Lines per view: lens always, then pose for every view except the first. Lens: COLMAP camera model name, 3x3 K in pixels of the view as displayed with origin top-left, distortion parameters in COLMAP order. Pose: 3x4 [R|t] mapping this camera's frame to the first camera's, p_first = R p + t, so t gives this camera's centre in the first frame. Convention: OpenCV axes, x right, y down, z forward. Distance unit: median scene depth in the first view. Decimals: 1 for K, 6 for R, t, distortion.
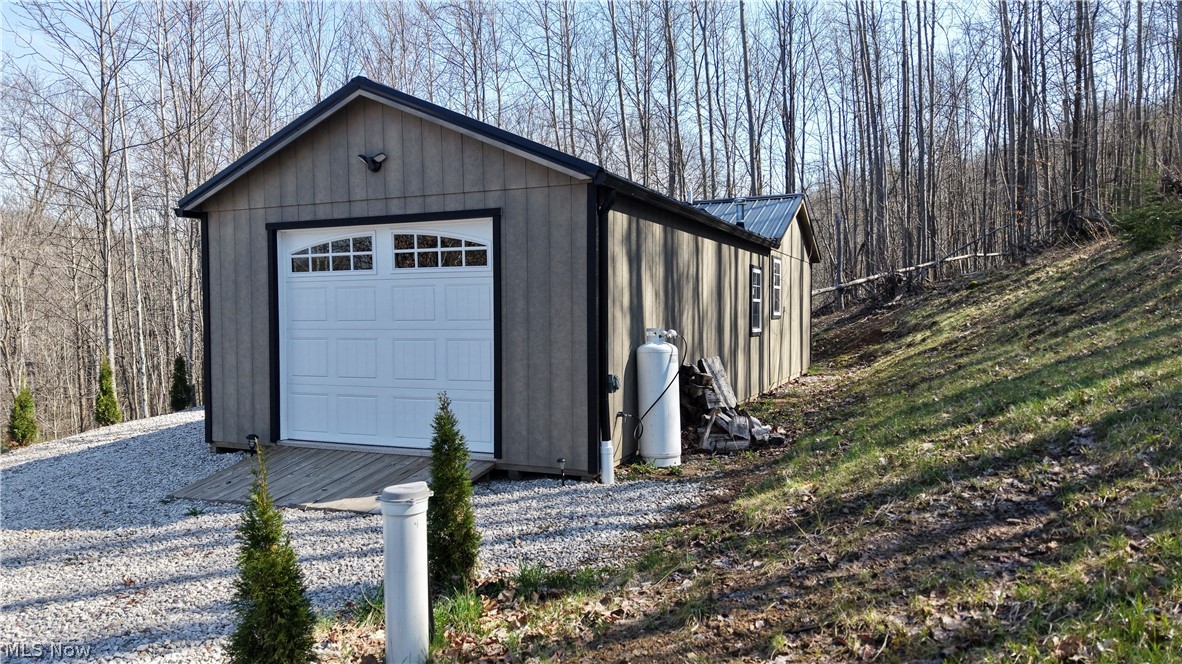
lens RADIAL K [[751.0, 0, 591.0], [0, 751.0, 332.0], [0, 0, 1]] dist [-0.001878, -0.000475]
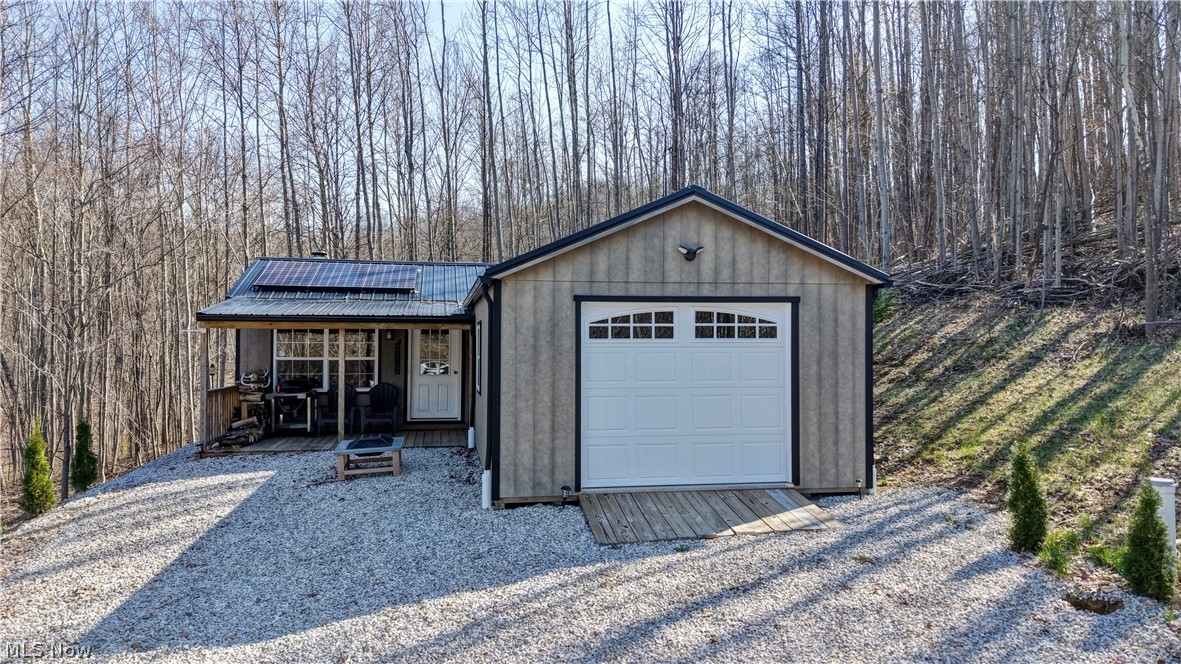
lens RADIAL K [[796.6, 0, 590.5], [0, 796.6, 332.0], [0, 0, 1]] dist [0.072730, -0.001172]
pose [[0.857532, 0.017408, 0.514137, -1.087440], [0.010603, 0.998617, -0.051498, -0.029580], [-0.514322, 0.049613, 0.856161, -0.032595]]
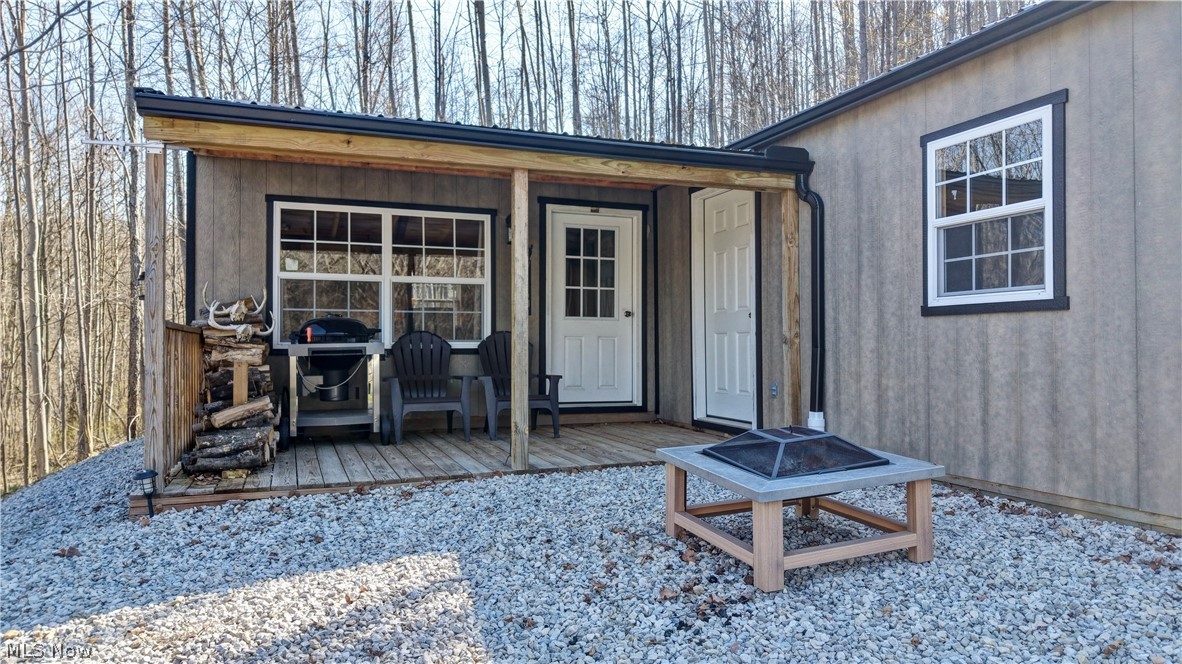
lens RADIAL K [[773.1, 0, 591.0], [0, 773.1, 332.0], [0, 0, 1]] dist [0.046708, -0.002217]
pose [[0.742458, 0.018879, 0.669627, -1.051948], [0.023191, 0.998279, -0.053858, 0.051910], [-0.669492, 0.055517, 0.740742, 1.314418]]
